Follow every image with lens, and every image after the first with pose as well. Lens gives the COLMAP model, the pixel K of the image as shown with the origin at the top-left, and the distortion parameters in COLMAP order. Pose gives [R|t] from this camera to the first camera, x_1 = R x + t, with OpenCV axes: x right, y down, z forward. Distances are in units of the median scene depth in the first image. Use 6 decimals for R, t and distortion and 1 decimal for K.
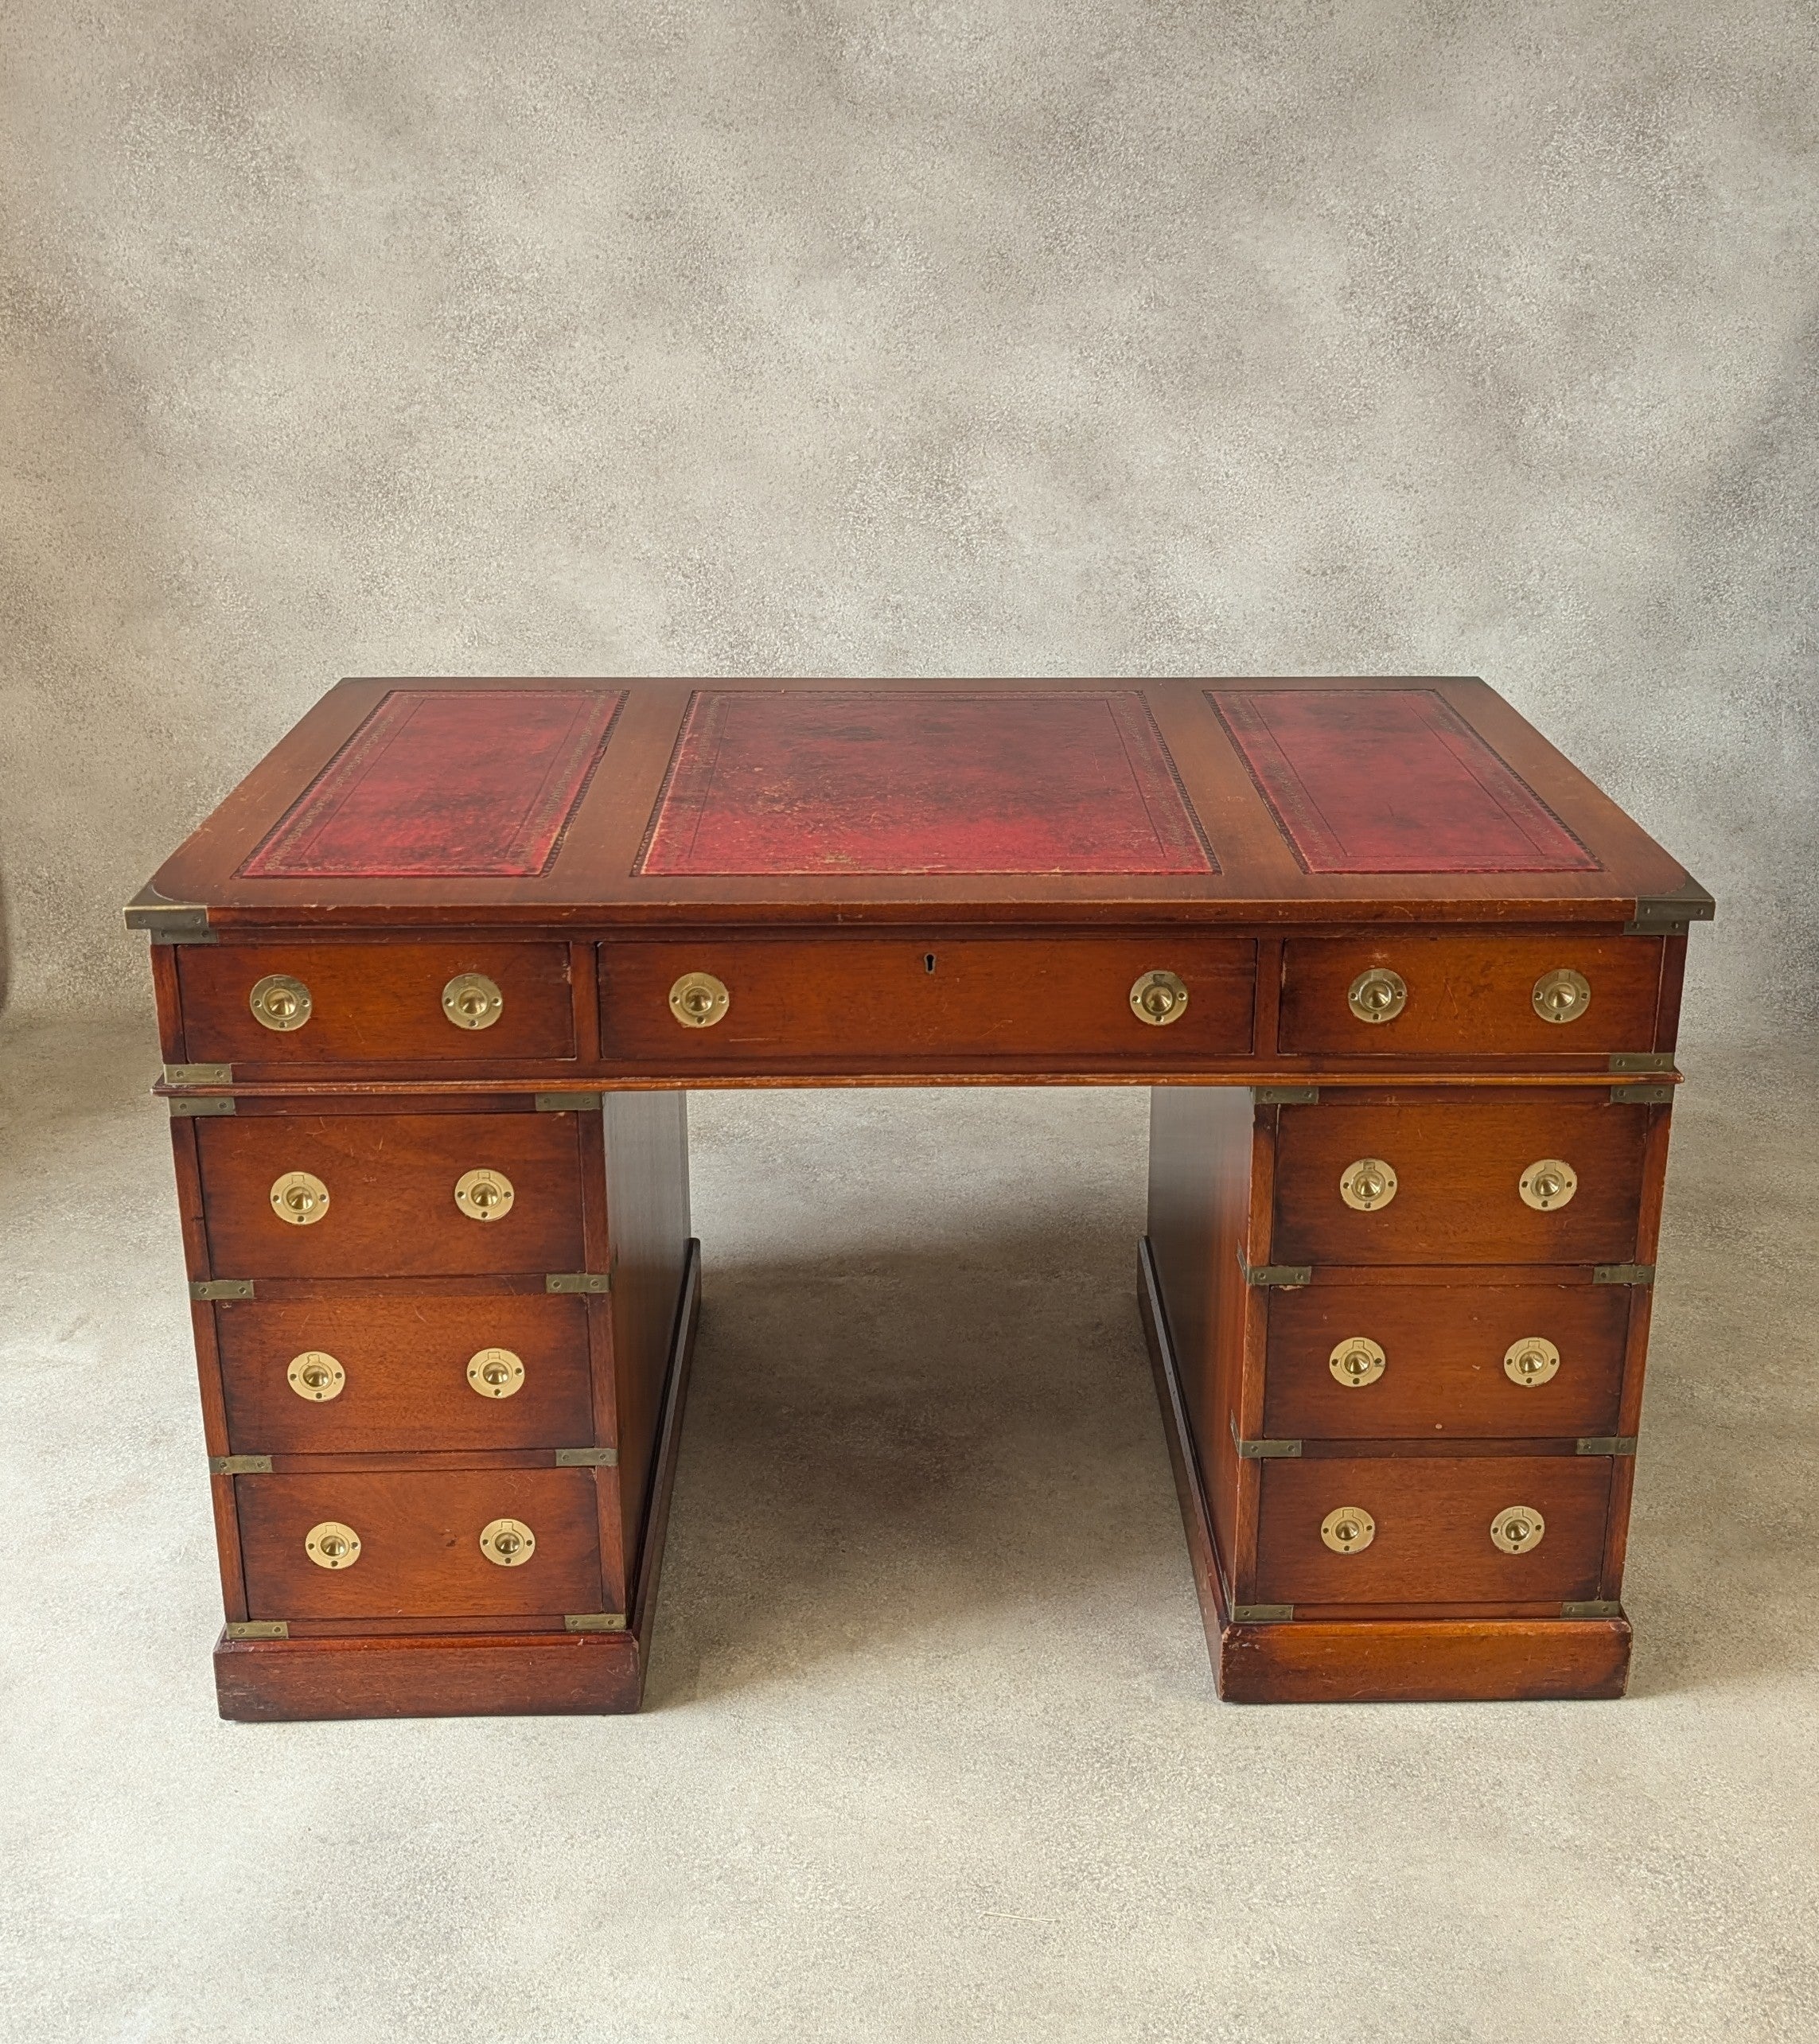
lens RADIAL K [[2338.3, 0, 973.8], [0, 2338.3, 874.9], [0, 0, 1]] dist [0.011296, 0.000000]
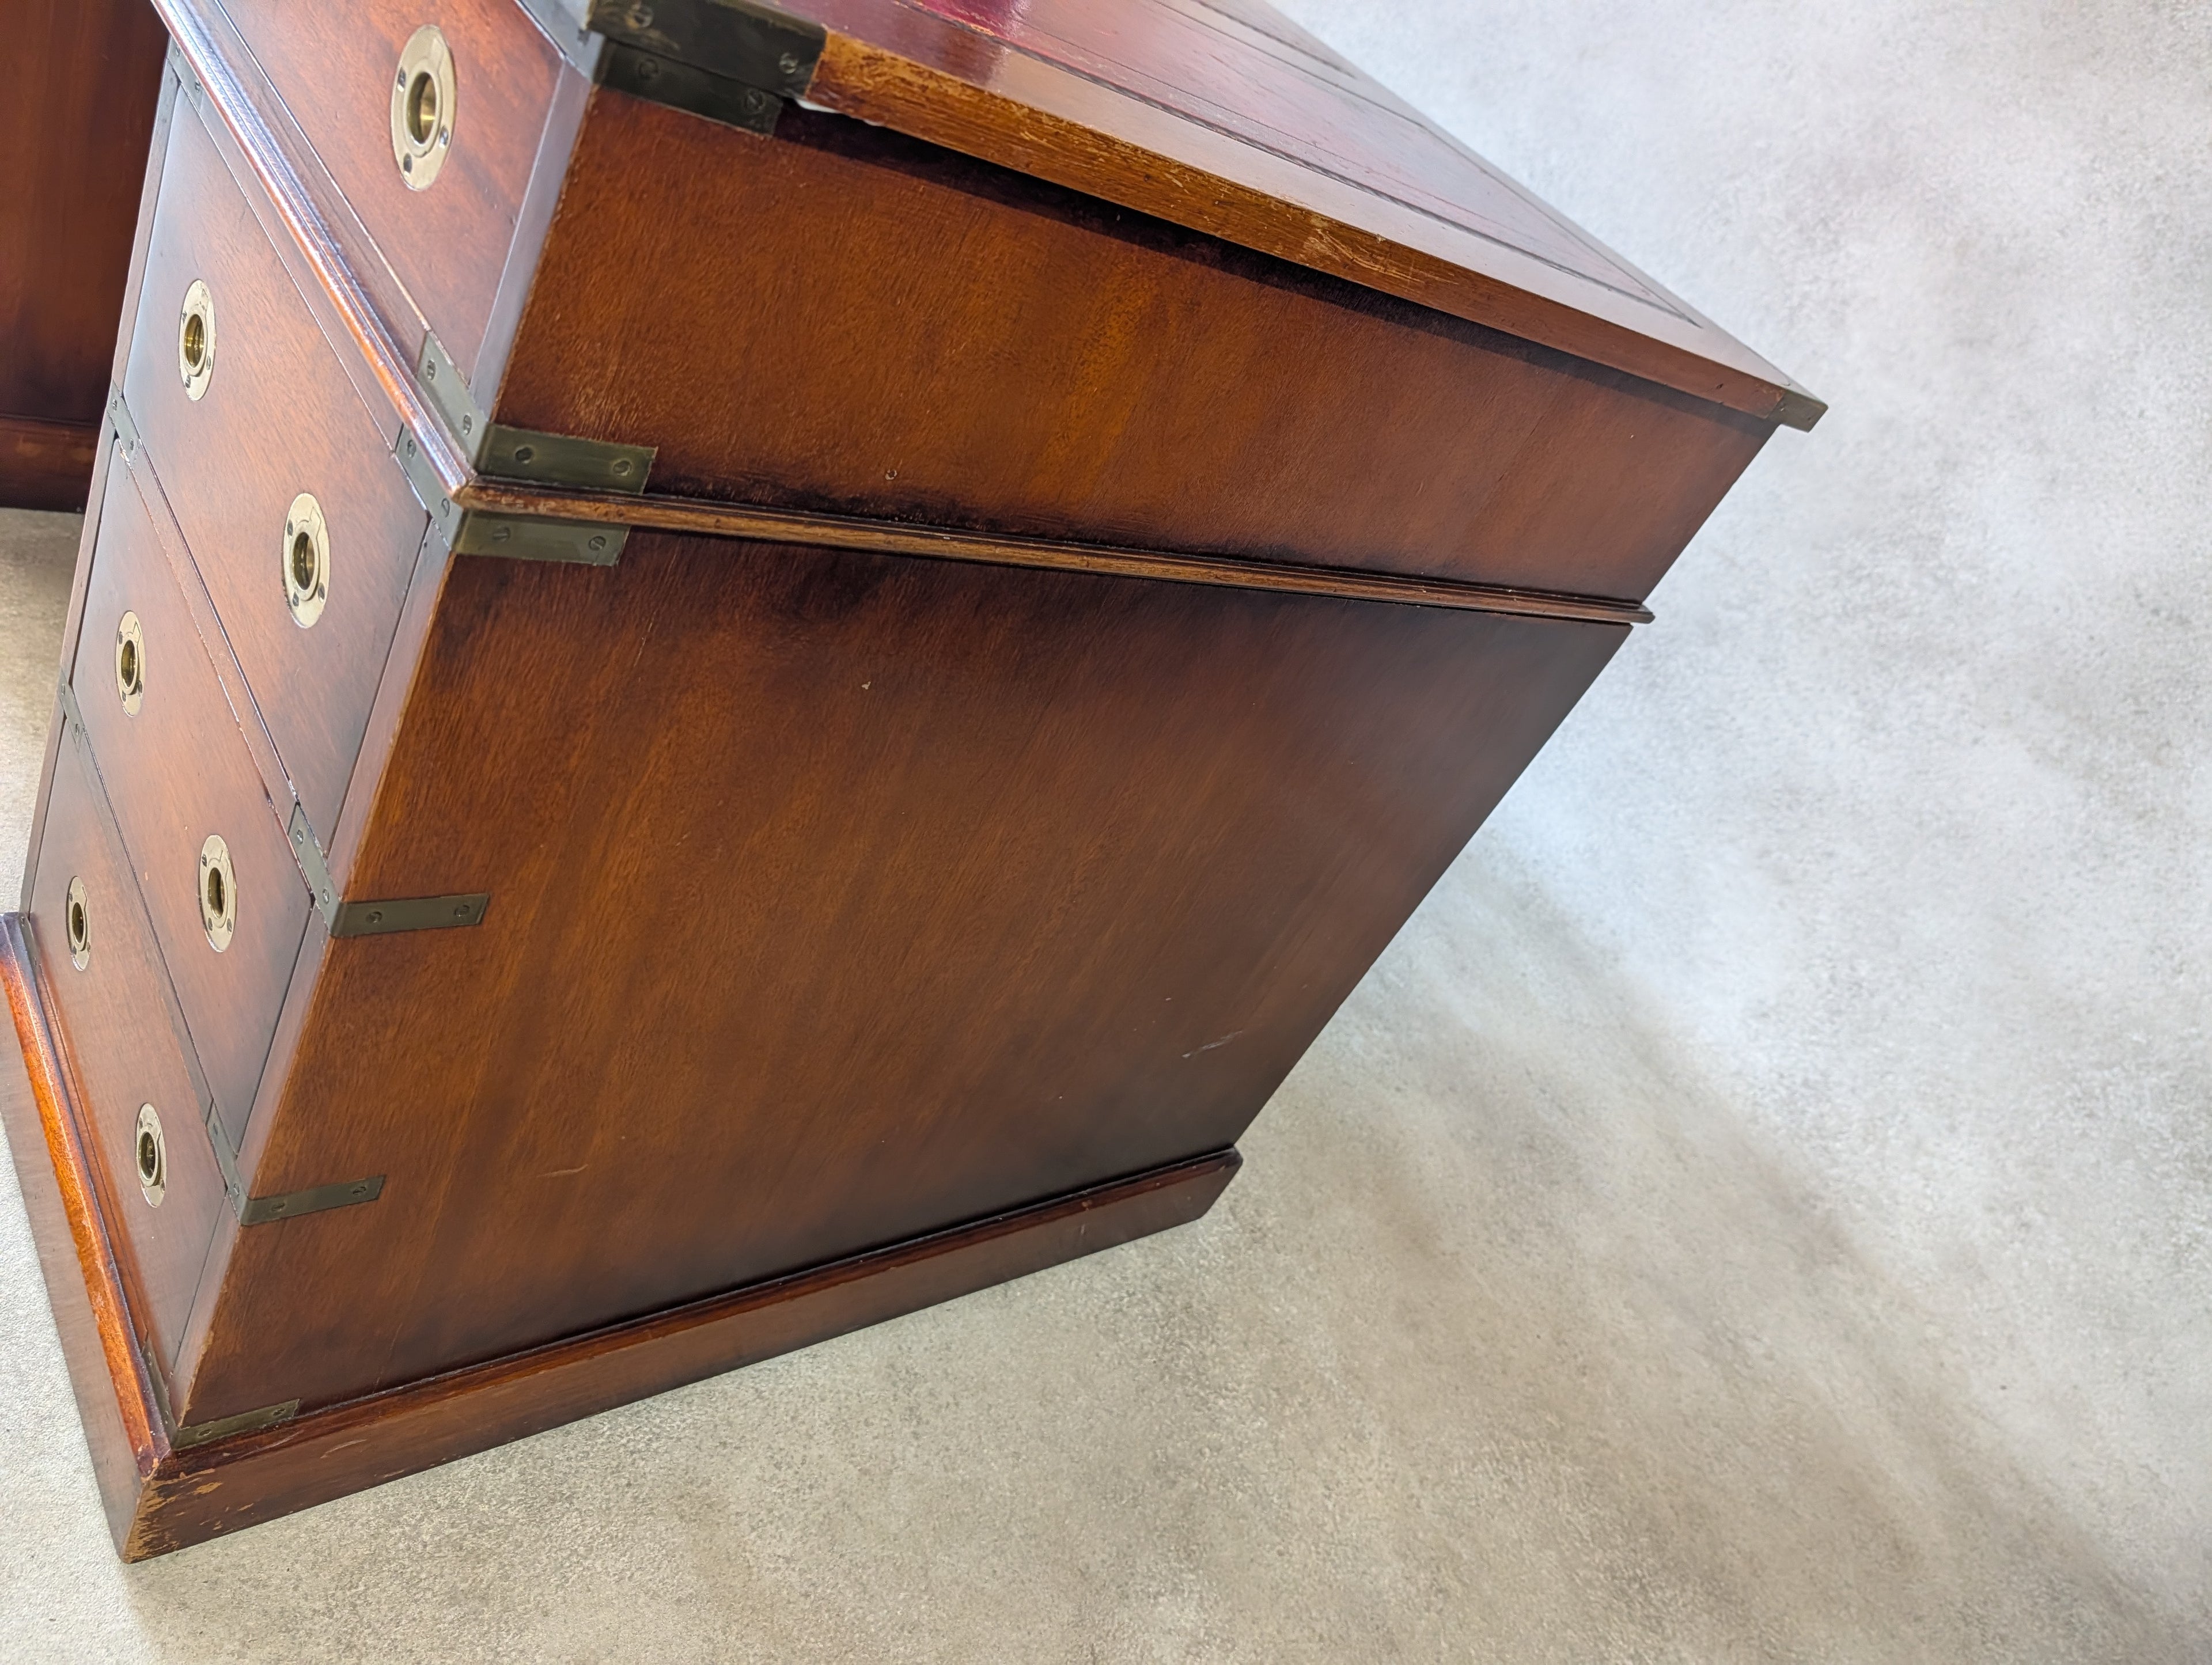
lens RADIAL K [[1609.9, 0, 1125.2], [0, 1609.9, 805.0], [0, 0, 1]] dist [-0.000292, -0.007396]
pose [[0.528717, 0.666879, -0.525101, 0.489962], [-0.658494, 0.712617, 0.241996, -0.004799], [0.535578, 0.217828, 0.815908, 0.820499]]
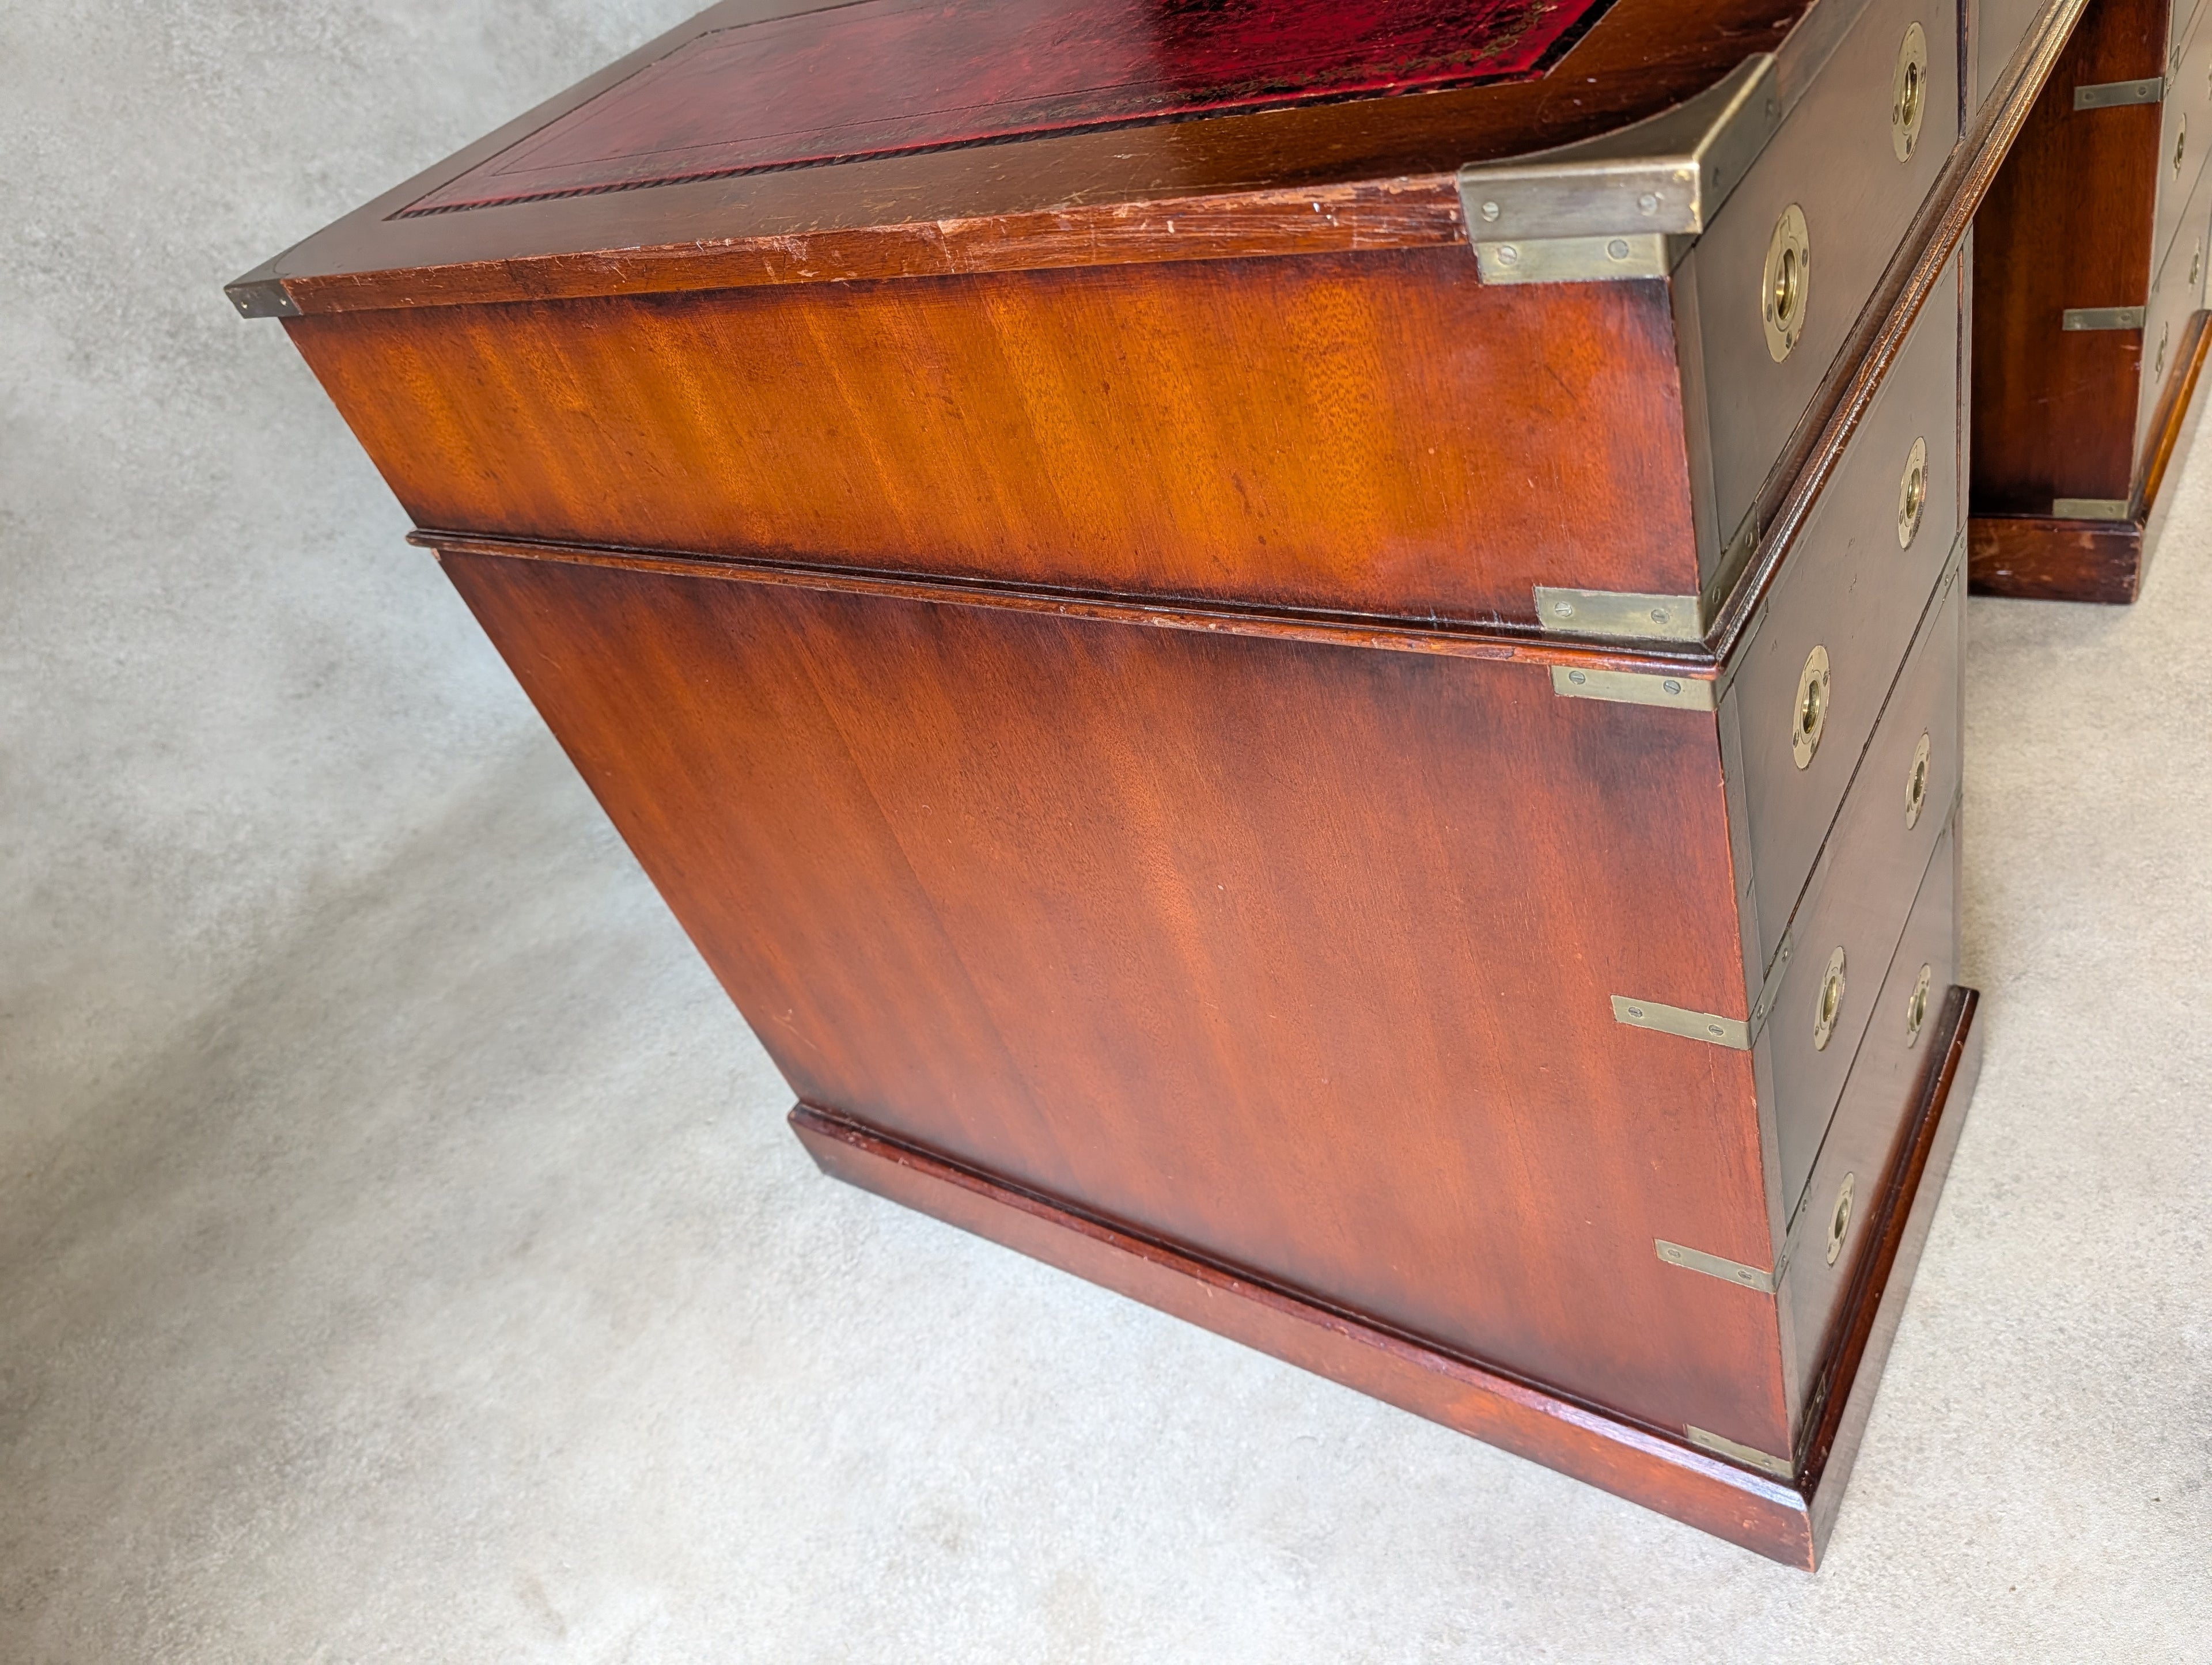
lens RADIAL K [[1609.9, 0, 1123.9], [0, 1609.9, 825.4], [0, 0, 1]] dist [-0.000292, -0.007396]
pose [[0.554901, -0.653601, 0.514675, -0.514556], [0.530940, 0.754520, 0.385749, -0.037732], [-0.640459, 0.059209, 0.765707, 0.800399]]
